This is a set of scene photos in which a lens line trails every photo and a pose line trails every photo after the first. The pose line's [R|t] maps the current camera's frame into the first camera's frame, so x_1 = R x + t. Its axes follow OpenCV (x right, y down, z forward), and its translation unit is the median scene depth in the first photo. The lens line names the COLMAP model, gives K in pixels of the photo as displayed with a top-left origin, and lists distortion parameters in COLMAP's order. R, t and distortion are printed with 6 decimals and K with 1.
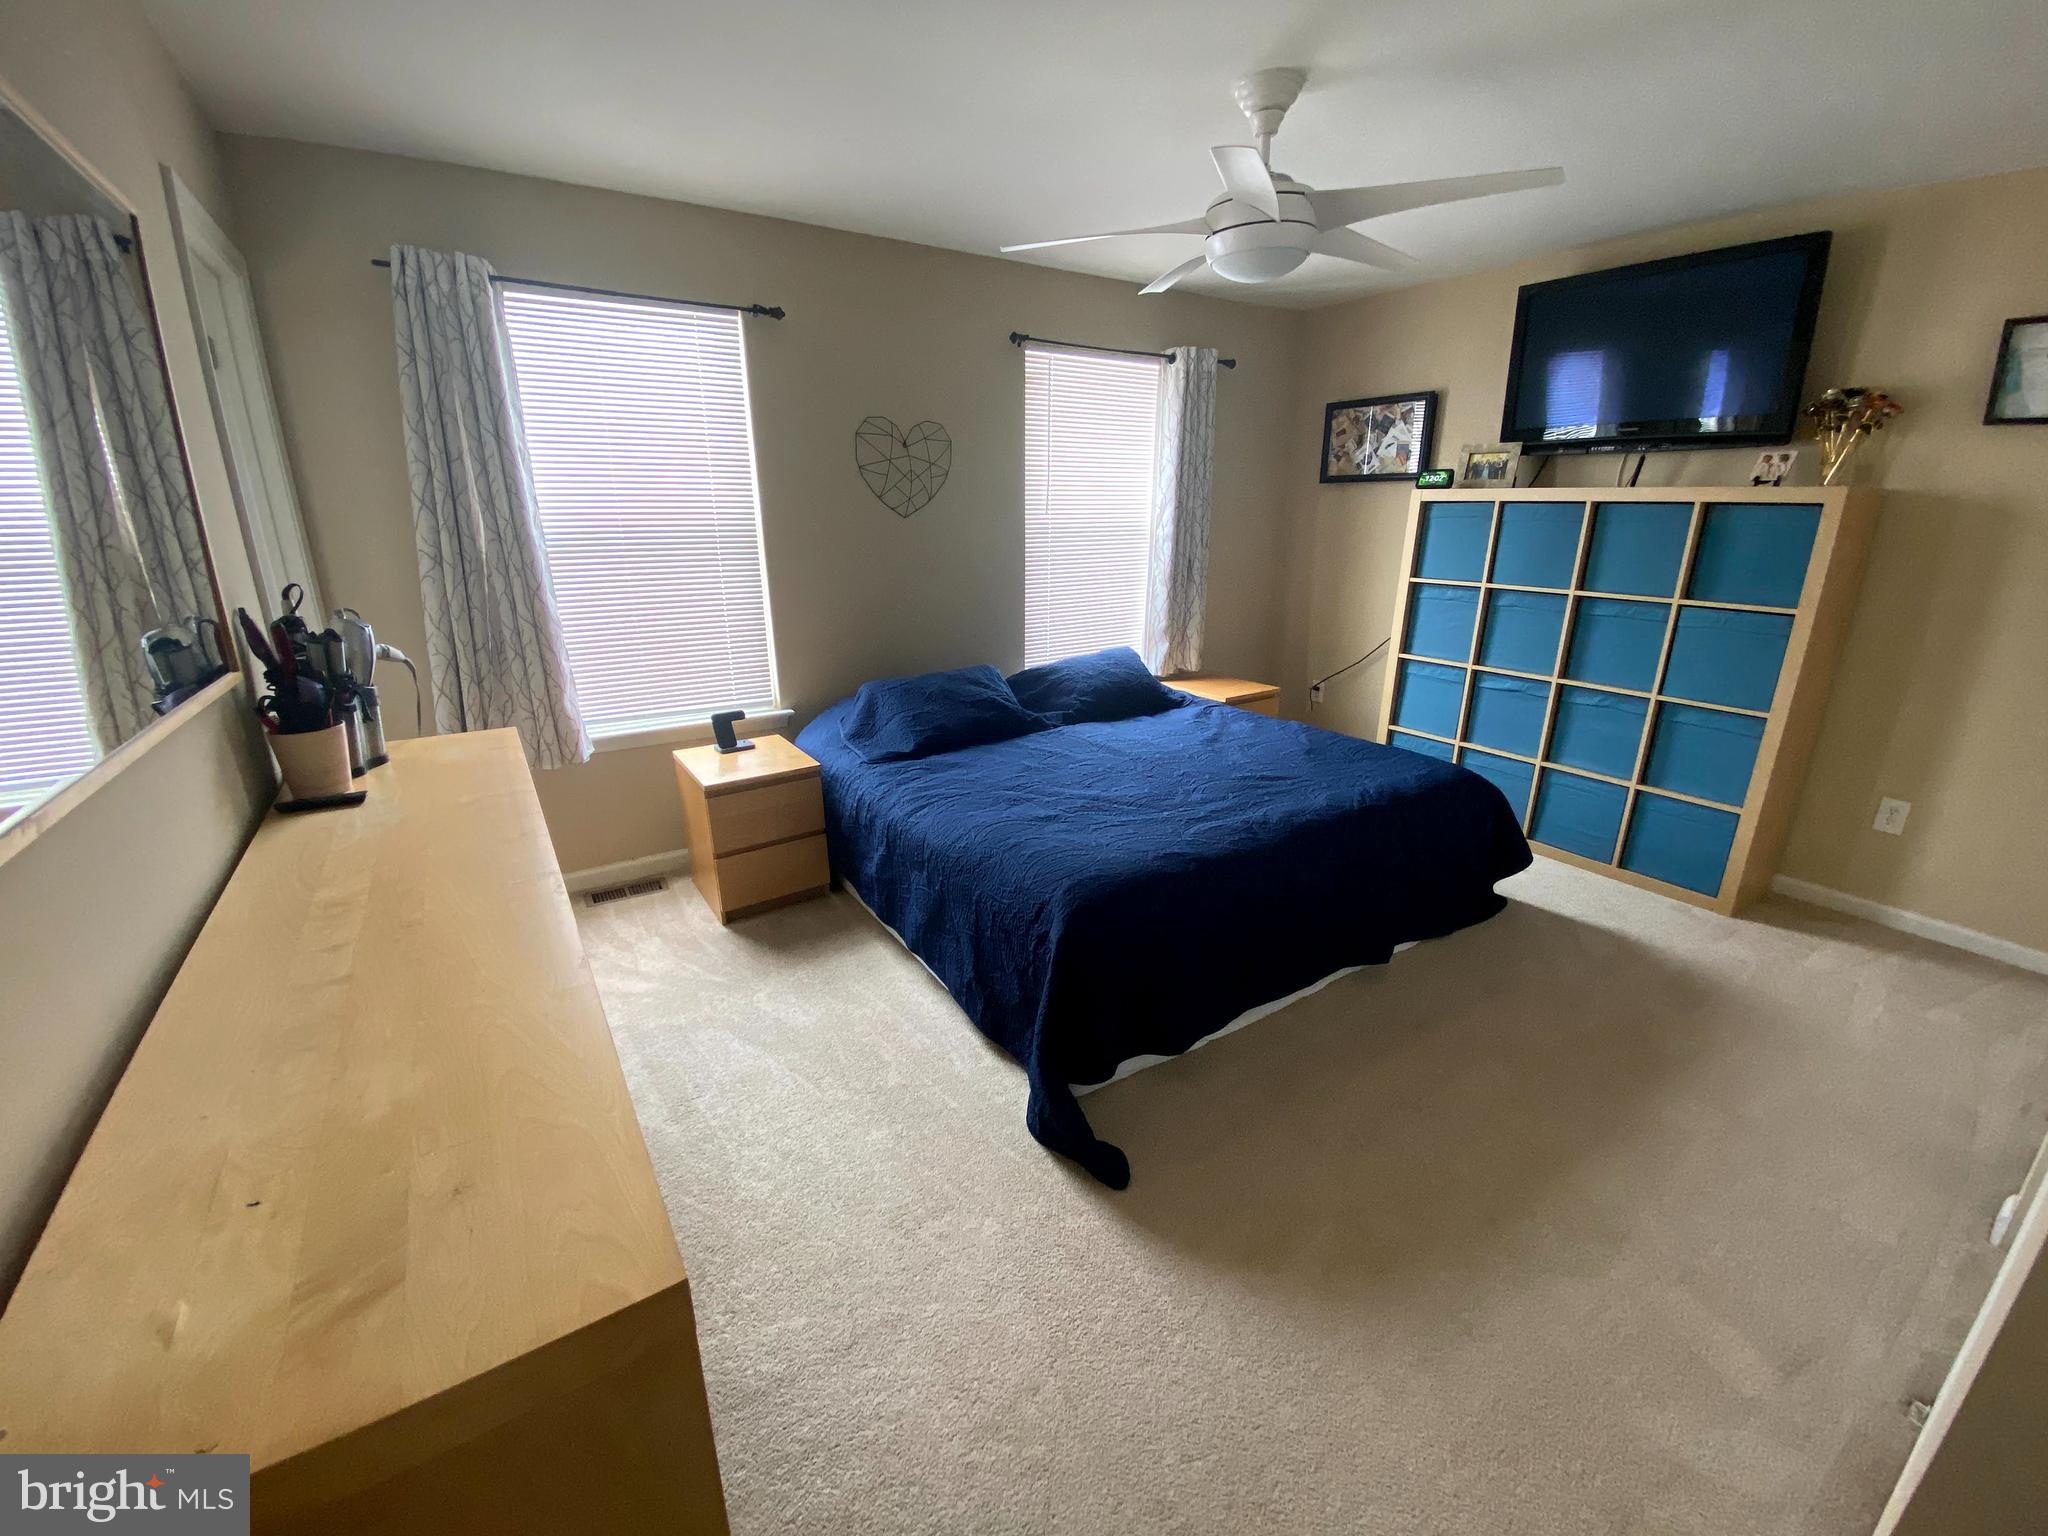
lens RADIAL K [[830.2, 0, 1024.0], [0, 830.2, 768.0], [0, 0, 1]] dist [0.025861, -0.010932]
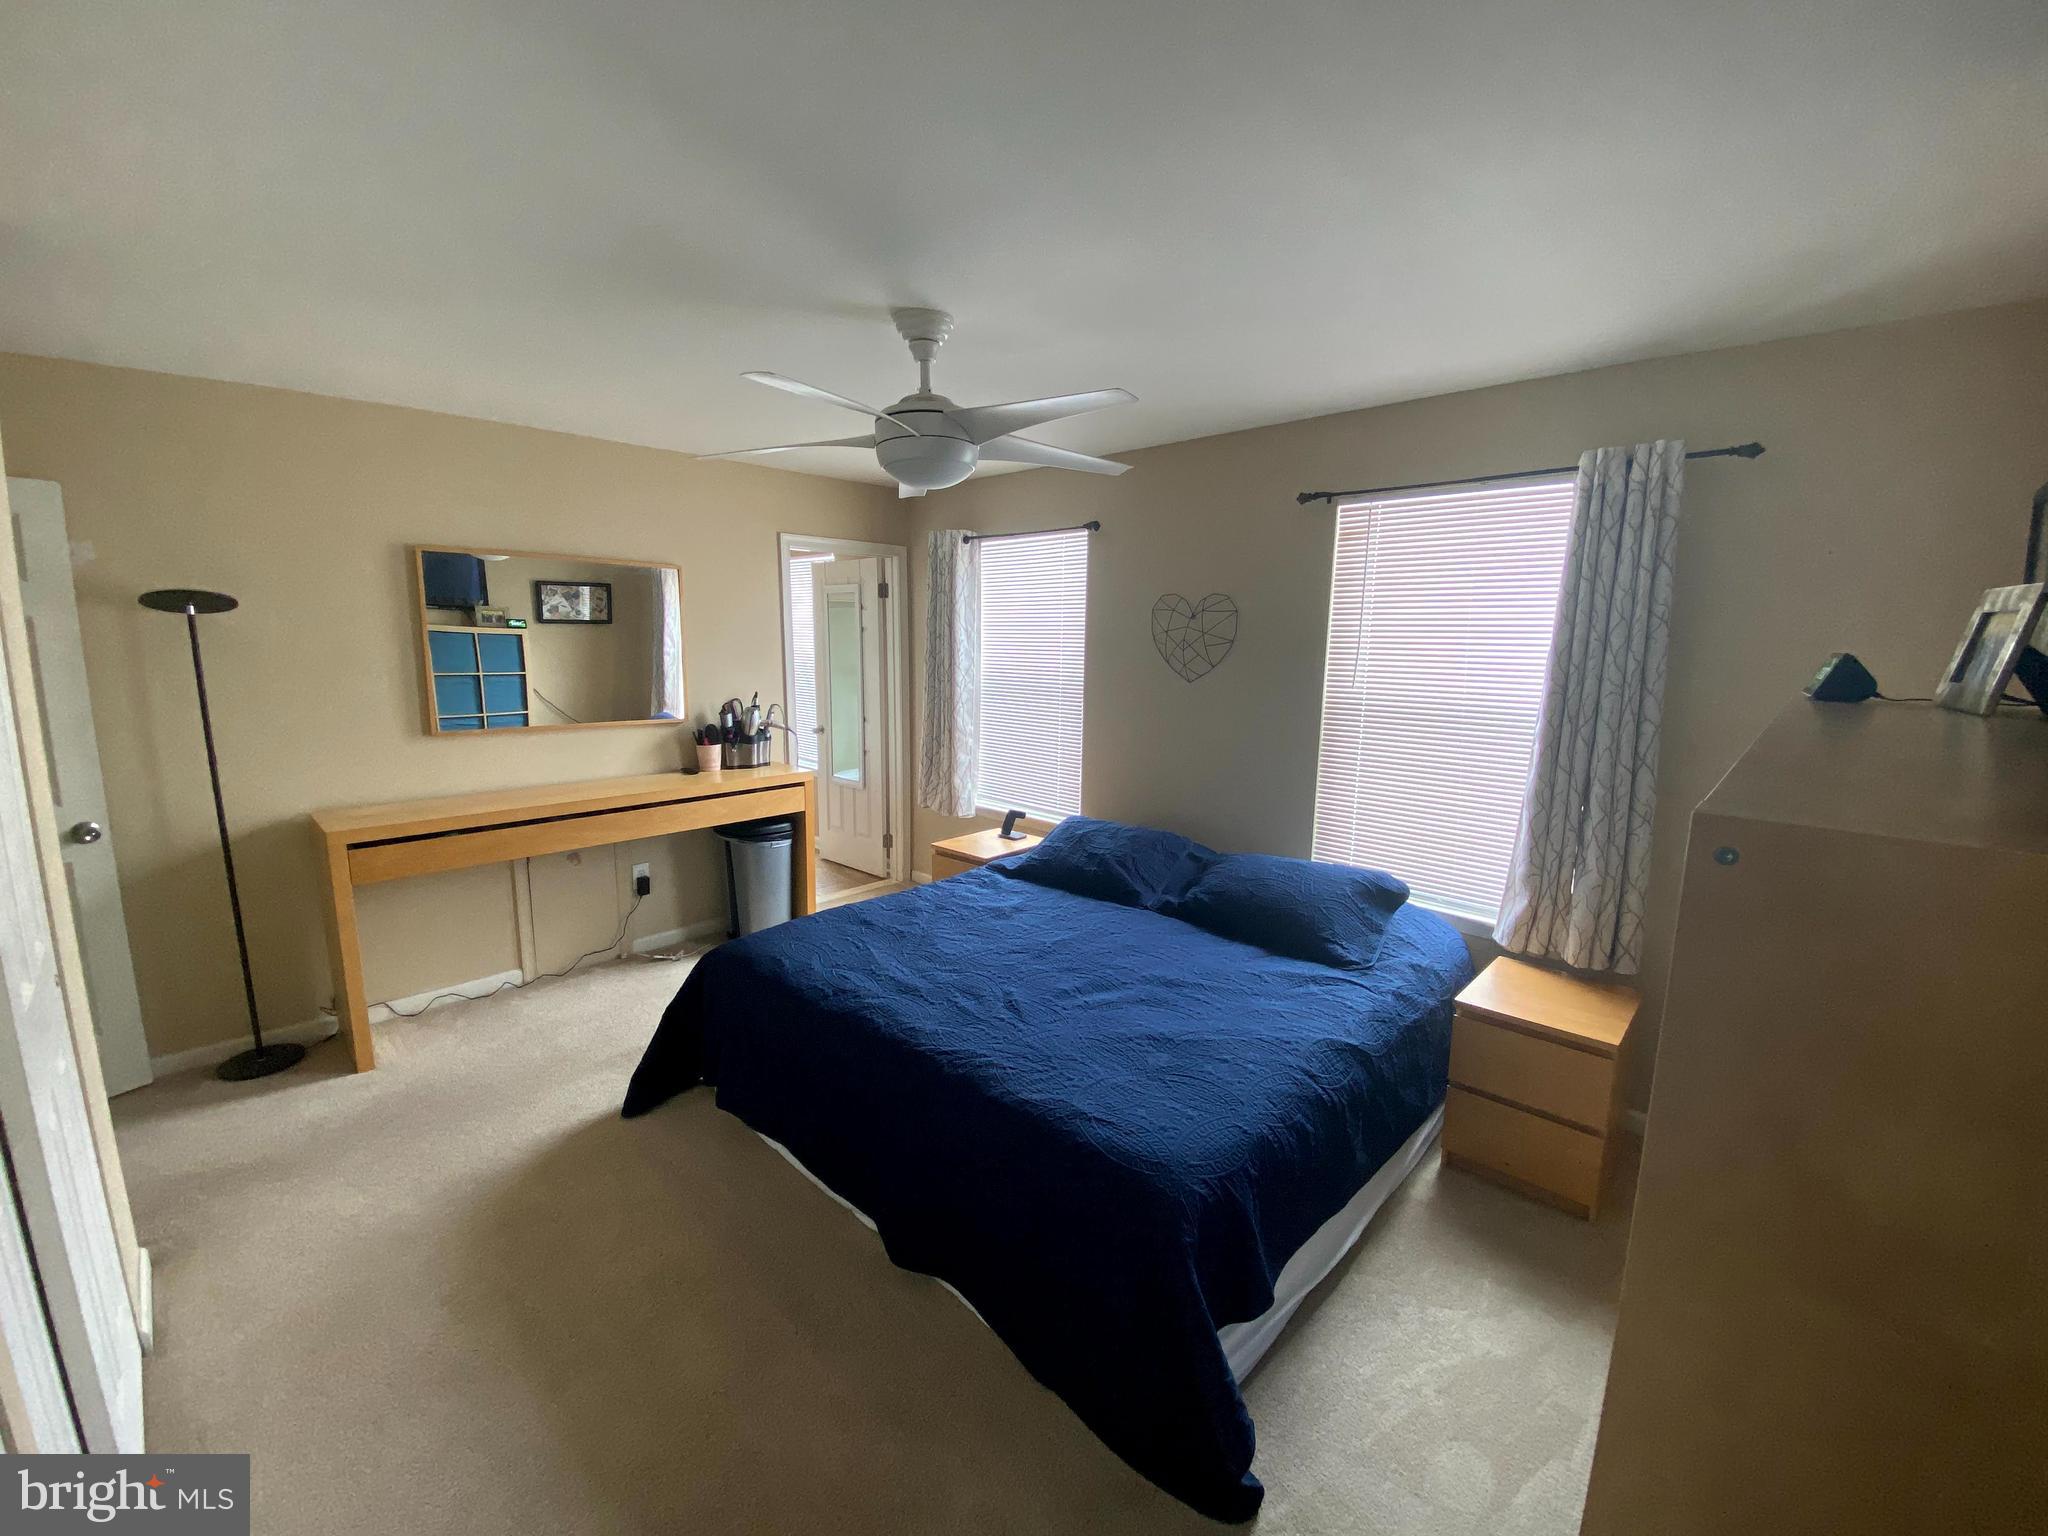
lens RADIAL K [[830.2, 0, 1024.0], [0, 830.2, 768.0], [0, 0, 1]] dist [0.025861, -0.010932]
pose [[0.206682, 0.163591, -0.964635, 0.763860], [-0.302547, 0.948288, 0.095995, -0.214377], [0.930455, 0.272007, 0.245489, 0.527119]]
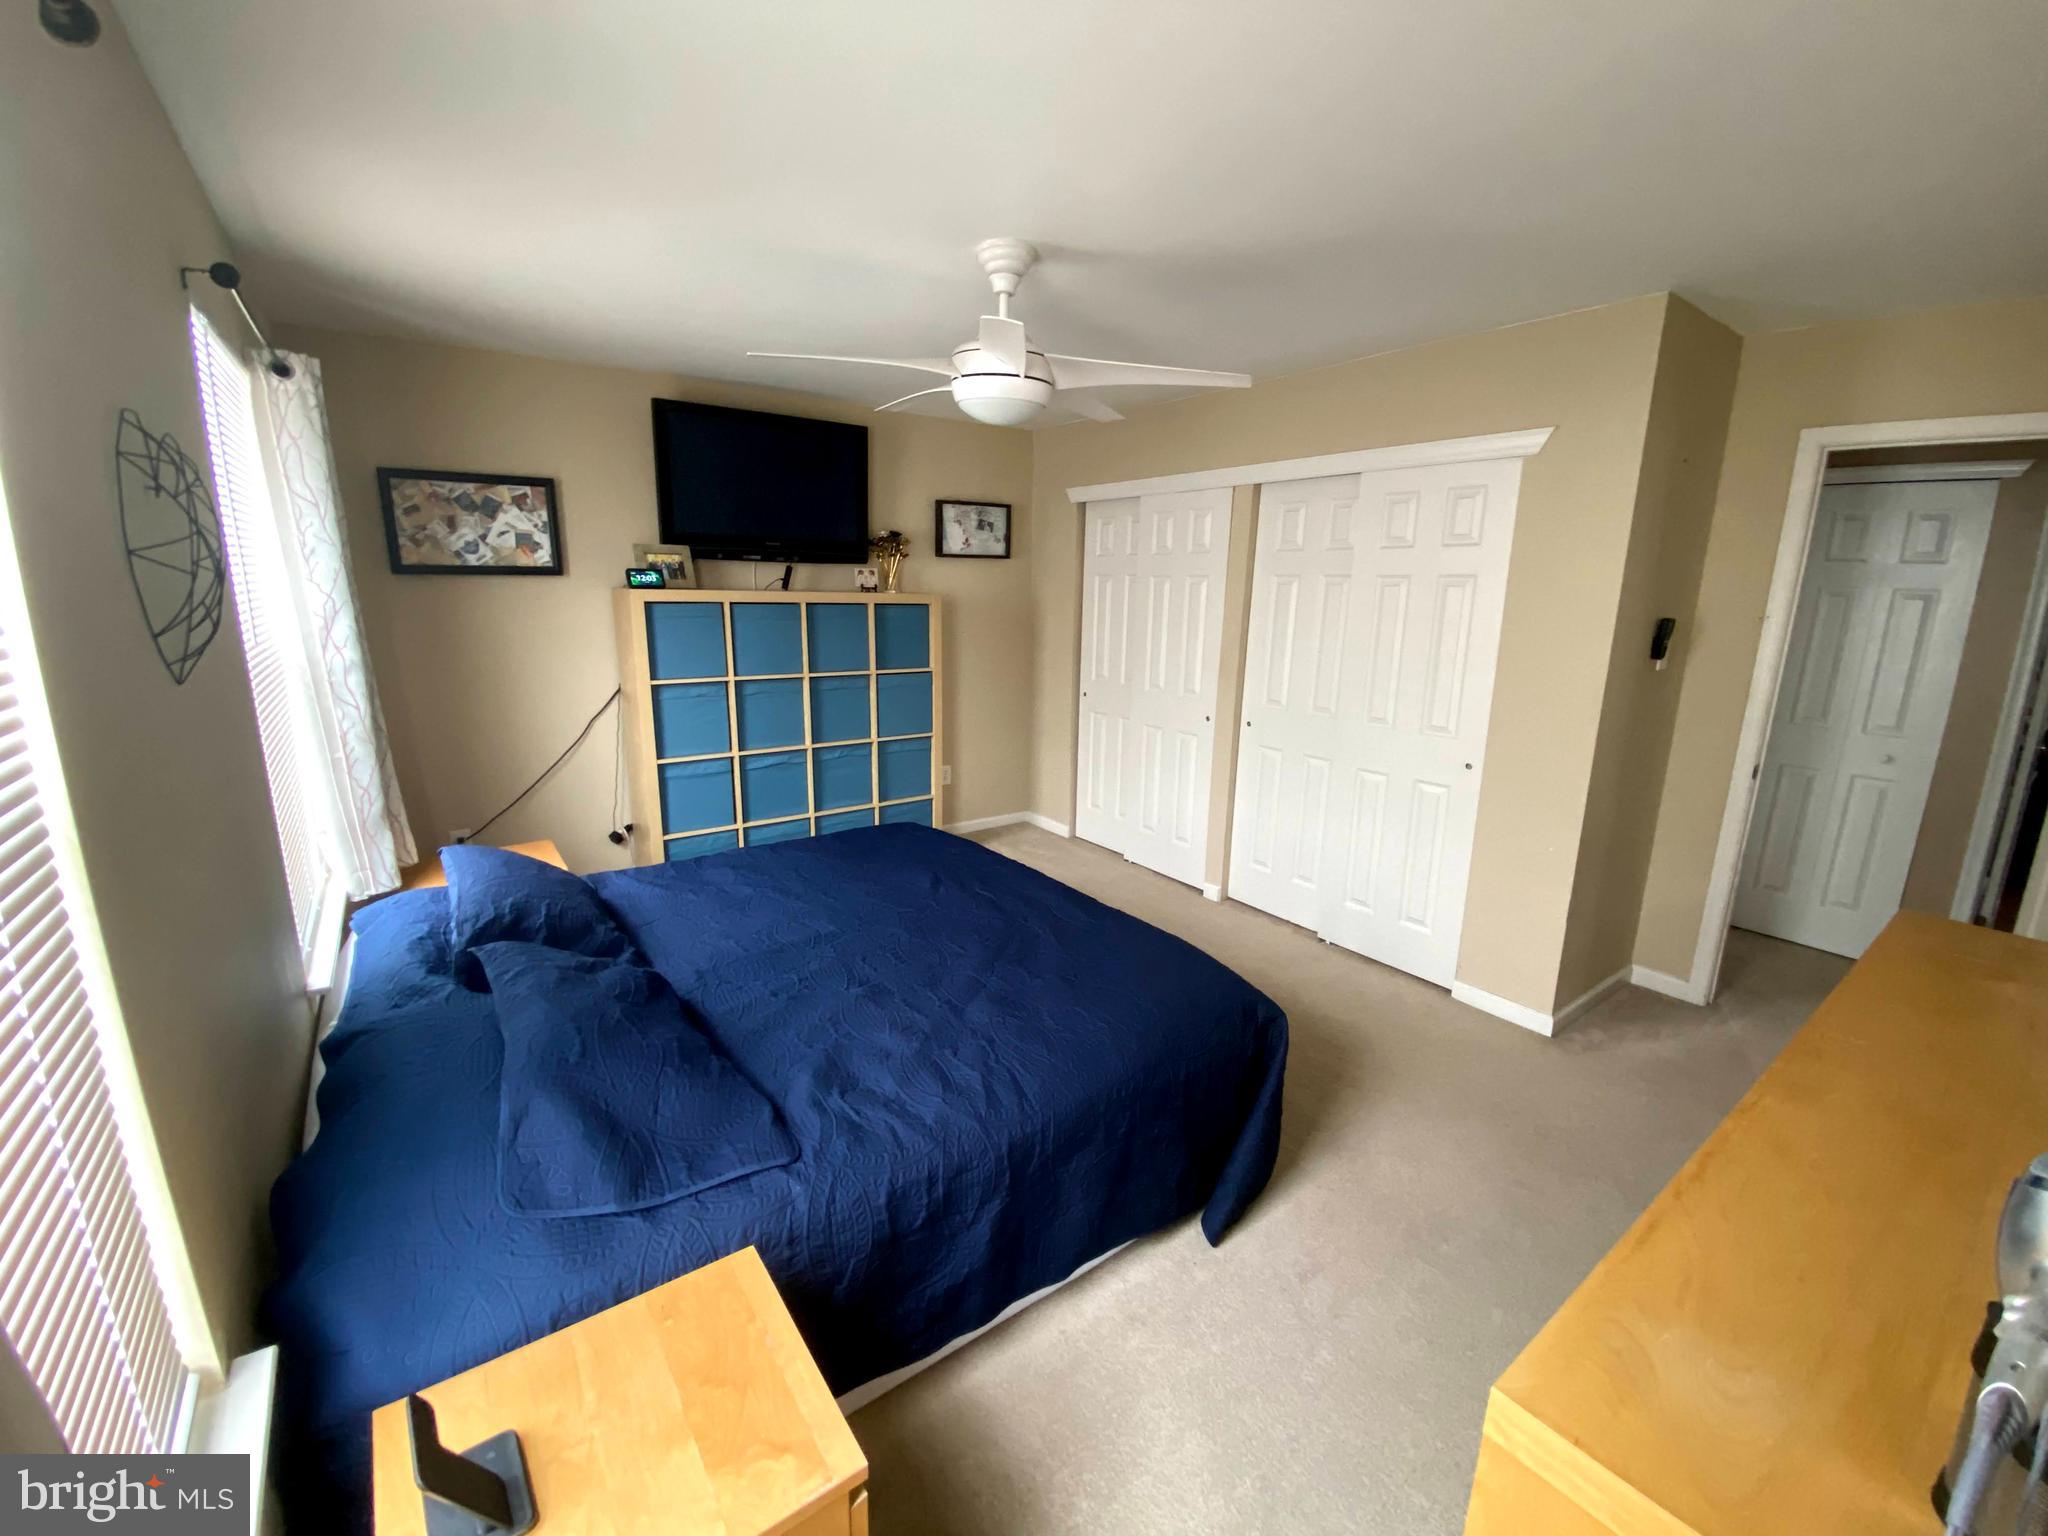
lens RADIAL K [[830.2, 0, 1024.0], [0, 830.2, 768.0], [0, 0, 1]] dist [0.025861, -0.010932]
pose [[-0.023860, -0.228426, 0.973269, -0.470893], [0.293079, 0.929173, 0.225261, -0.222338], [-0.955790, 0.290620, 0.044777, 0.581610]]
